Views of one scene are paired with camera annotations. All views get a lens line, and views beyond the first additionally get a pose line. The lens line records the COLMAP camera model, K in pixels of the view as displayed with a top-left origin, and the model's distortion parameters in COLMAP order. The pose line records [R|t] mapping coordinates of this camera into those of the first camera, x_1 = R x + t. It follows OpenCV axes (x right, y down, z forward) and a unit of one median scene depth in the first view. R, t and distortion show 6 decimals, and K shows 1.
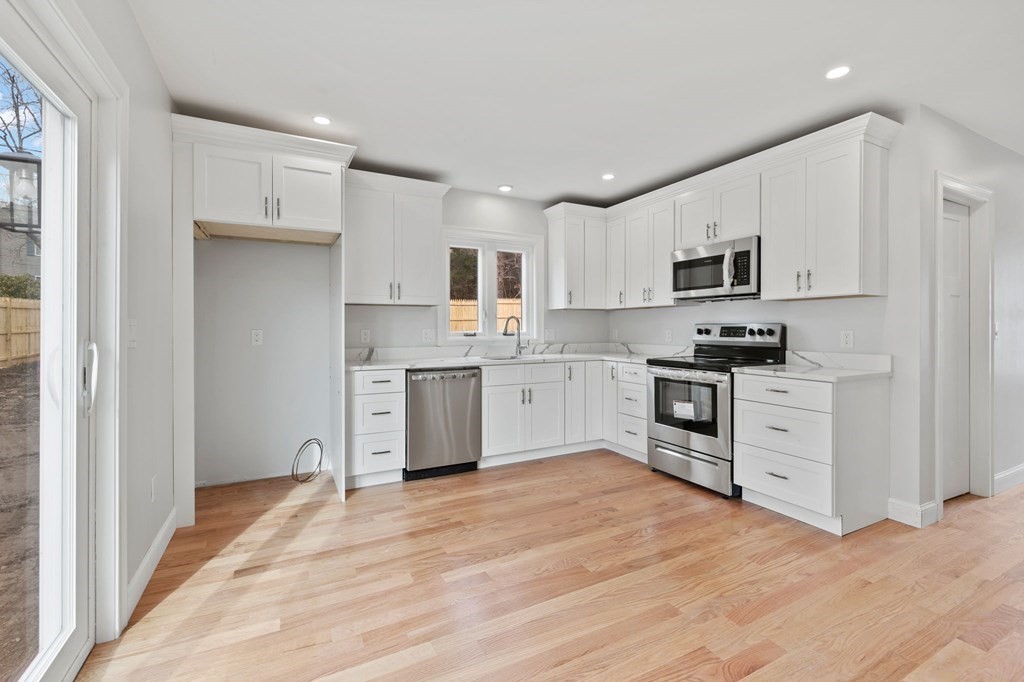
lens RADIAL K [[442.2, 0, 515.6], [0, 442.2, 328.5], [0, 0, 1]] dist [-0.000240, 0.000163]
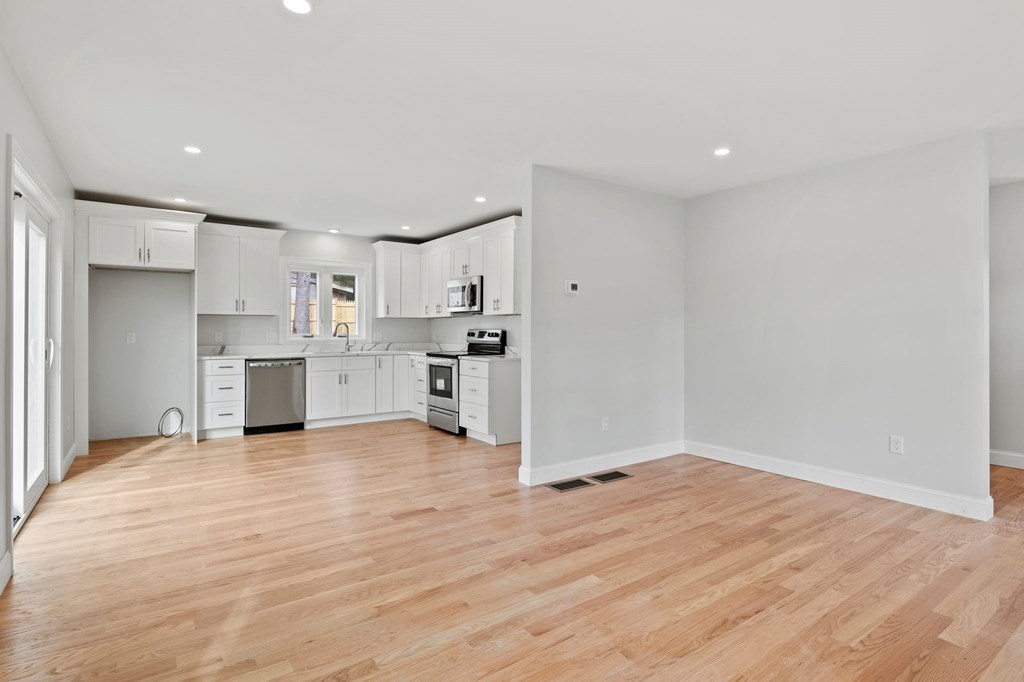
lens RADIAL K [[500.2, 0, 553.8], [0, 500.2, 330.8], [0, 0, 1]] dist [-0.001291, 0.000115]
pose [[0.981108, 0.004071, 0.193416, 0.451471], [-0.003909, 0.999992, -0.001220, -0.005315], [-0.193420, 0.000440, 0.981116, -0.863934]]
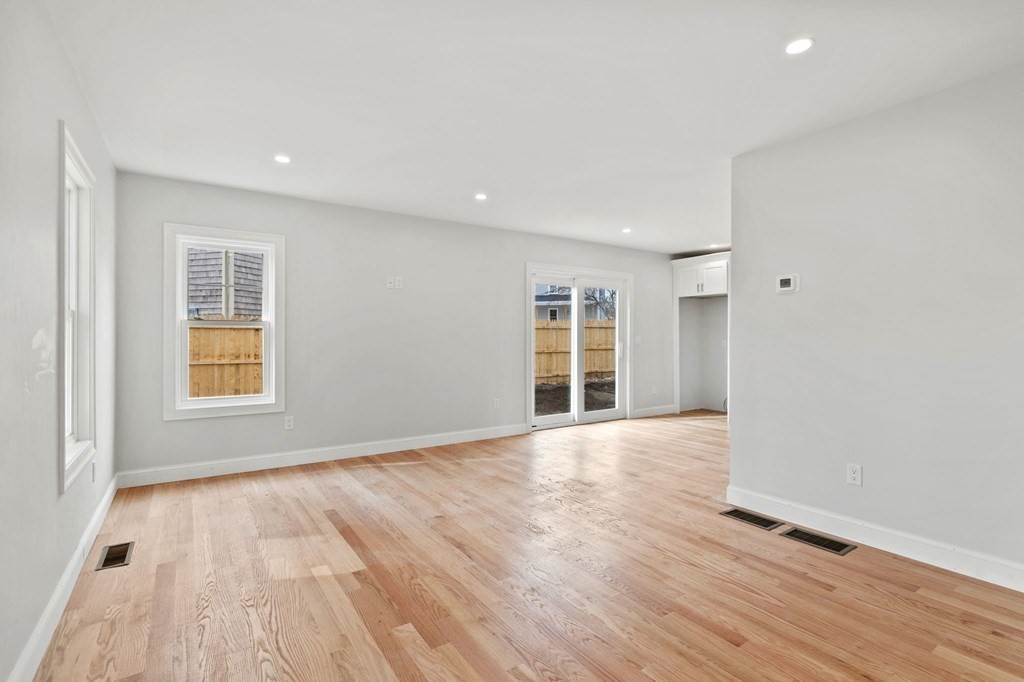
lens RADIAL K [[518.8, 0, 512.0], [0, 518.8, 341.0], [0, 0, 1]] dist [-0.001066, 0.000645]
pose [[0.130235, 0.008332, -0.991448, 1.738862], [-0.002120, 0.999965, 0.008125, -0.007739], [0.991481, 0.001043, 0.130249, -0.303341]]
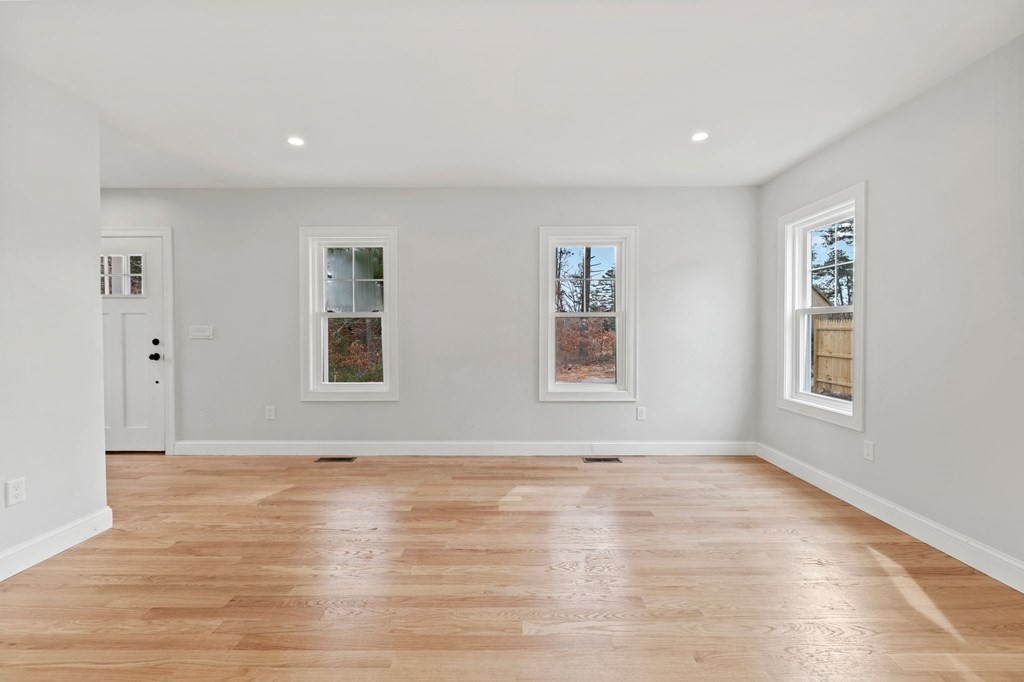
lens RADIAL K [[437.0, 0, 512.0], [0, 437.0, 341.0], [0, 0, 1]] dist [-0.001075, -0.000179]
pose [[-0.880172, -0.006483, 0.474610, 0.421825], [0.004416, 0.999752, 0.021847, -0.000738], [-0.474634, 0.021326, -0.879925, 0.346890]]
